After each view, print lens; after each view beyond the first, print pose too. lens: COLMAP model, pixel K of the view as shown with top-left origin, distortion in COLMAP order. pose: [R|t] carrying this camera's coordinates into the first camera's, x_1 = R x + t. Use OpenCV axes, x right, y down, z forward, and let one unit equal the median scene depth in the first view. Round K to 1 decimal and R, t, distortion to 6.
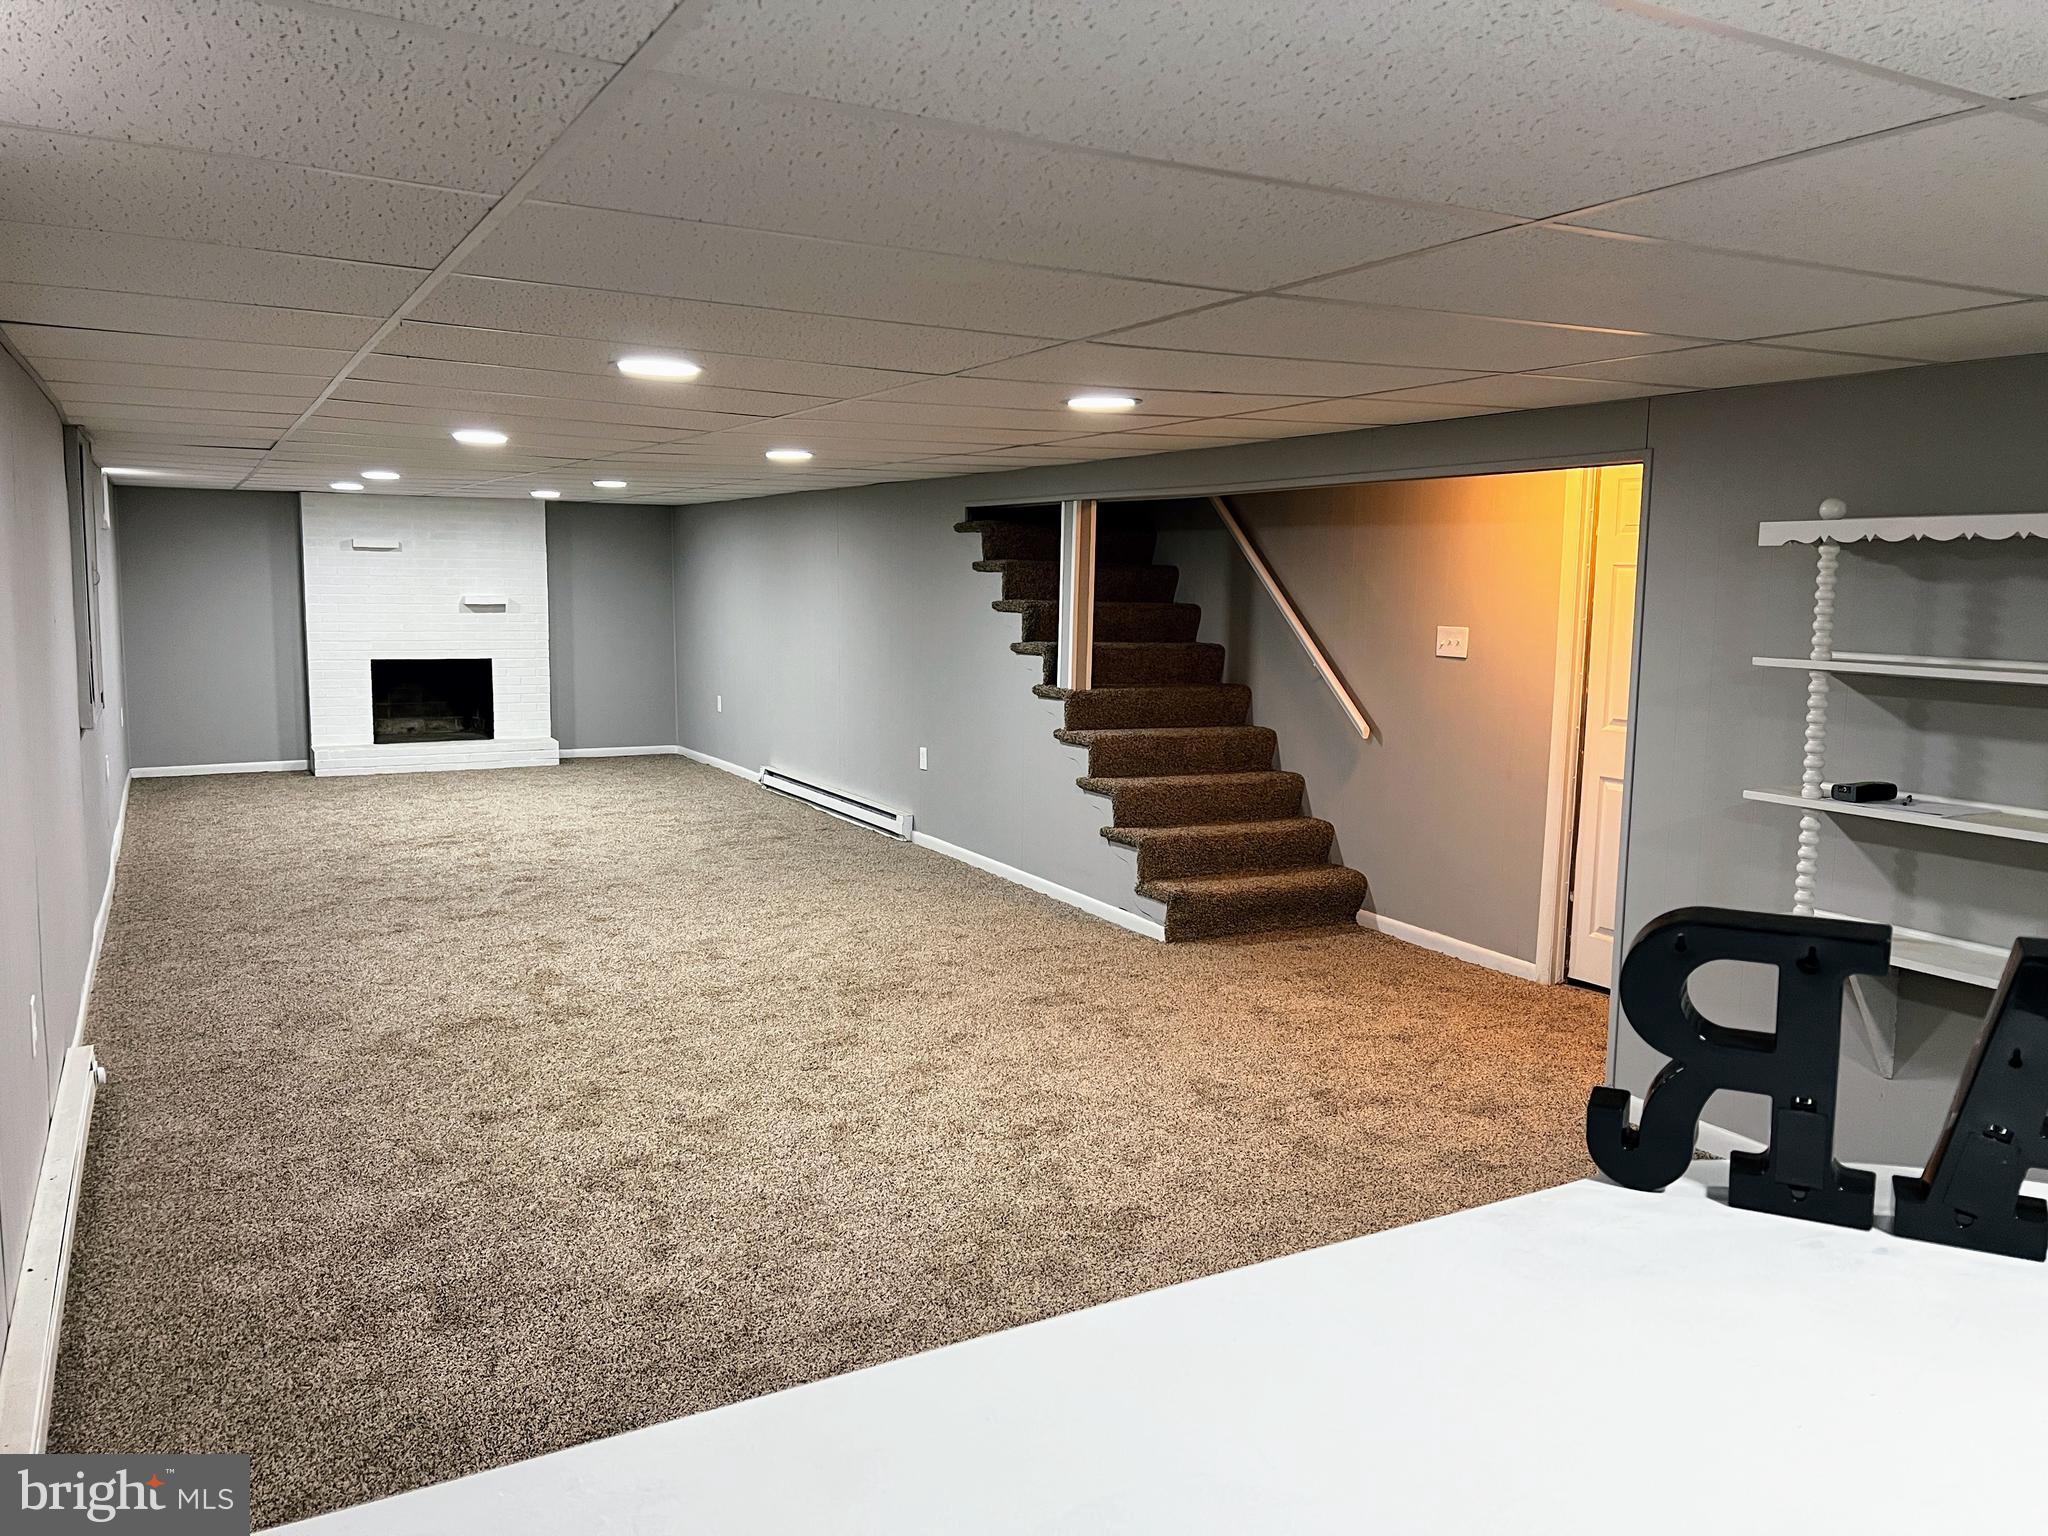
lens RADIAL K [[1530.1, 0, 1019.9], [0, 1530.1, 760.1], [0, 0, 1]] dist [0.011755, -0.028212]
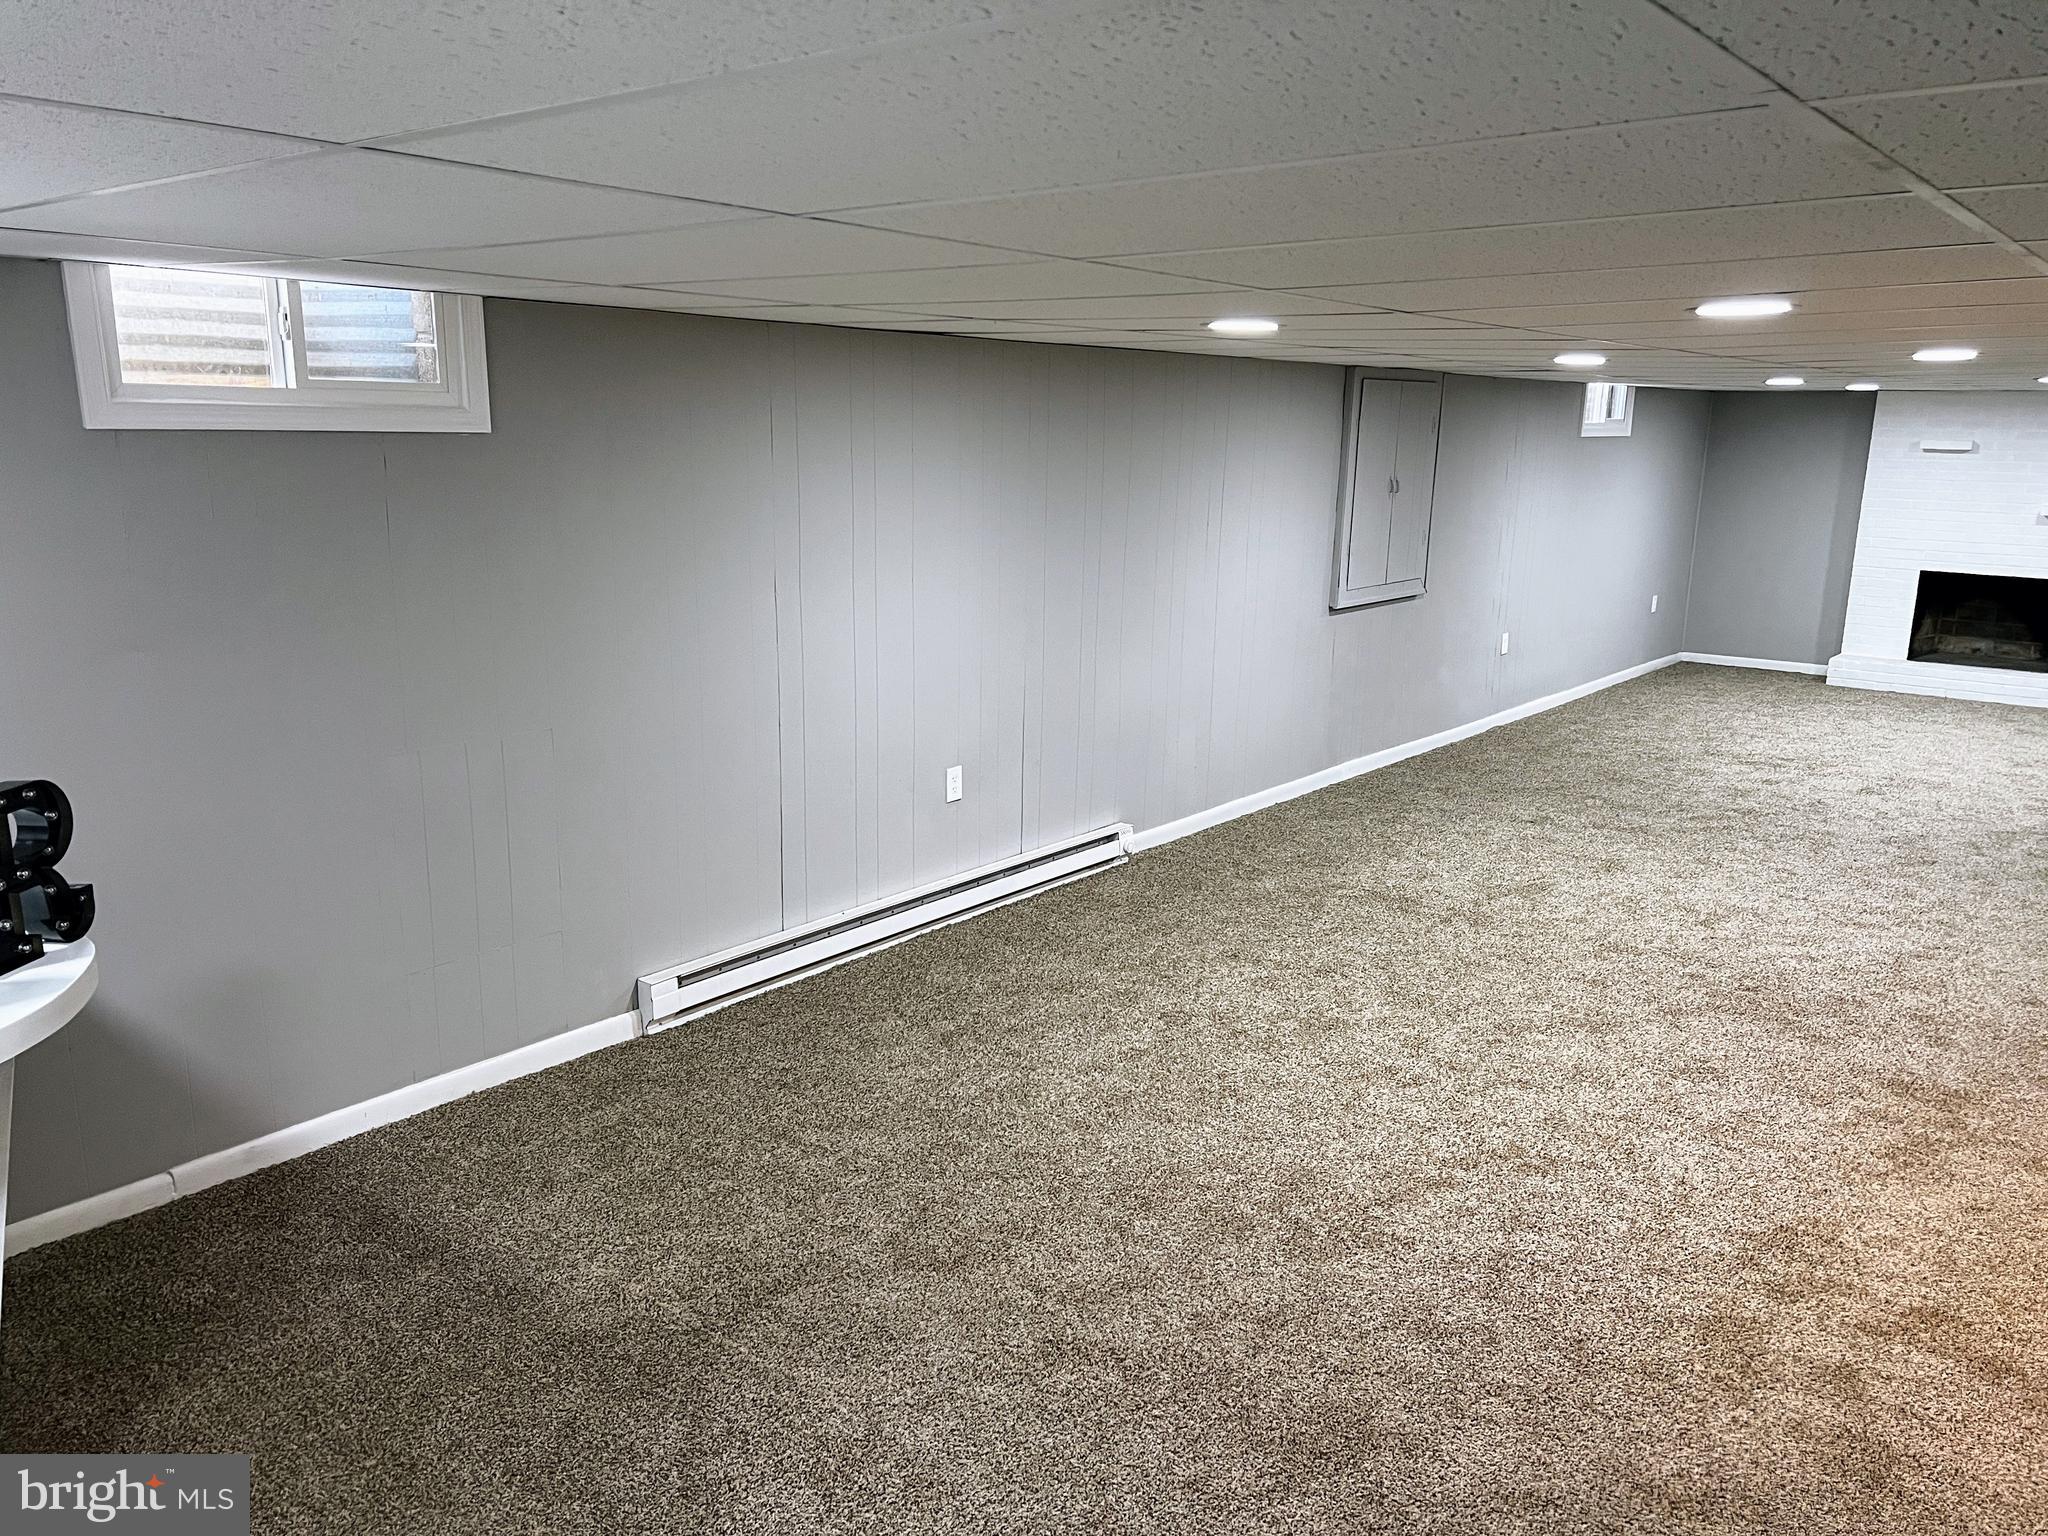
lens RADIAL K [[1530.1, 0, 1020.7], [0, 1530.1, 768.2], [0, 0, 1]] dist [0.011755, -0.028212]
pose [[0.373433, 0.202946, -0.905186, 0.552581], [-0.125721, 0.977845, 0.167370, -0.078736], [0.919099, 0.051299, 0.390674, 0.304083]]
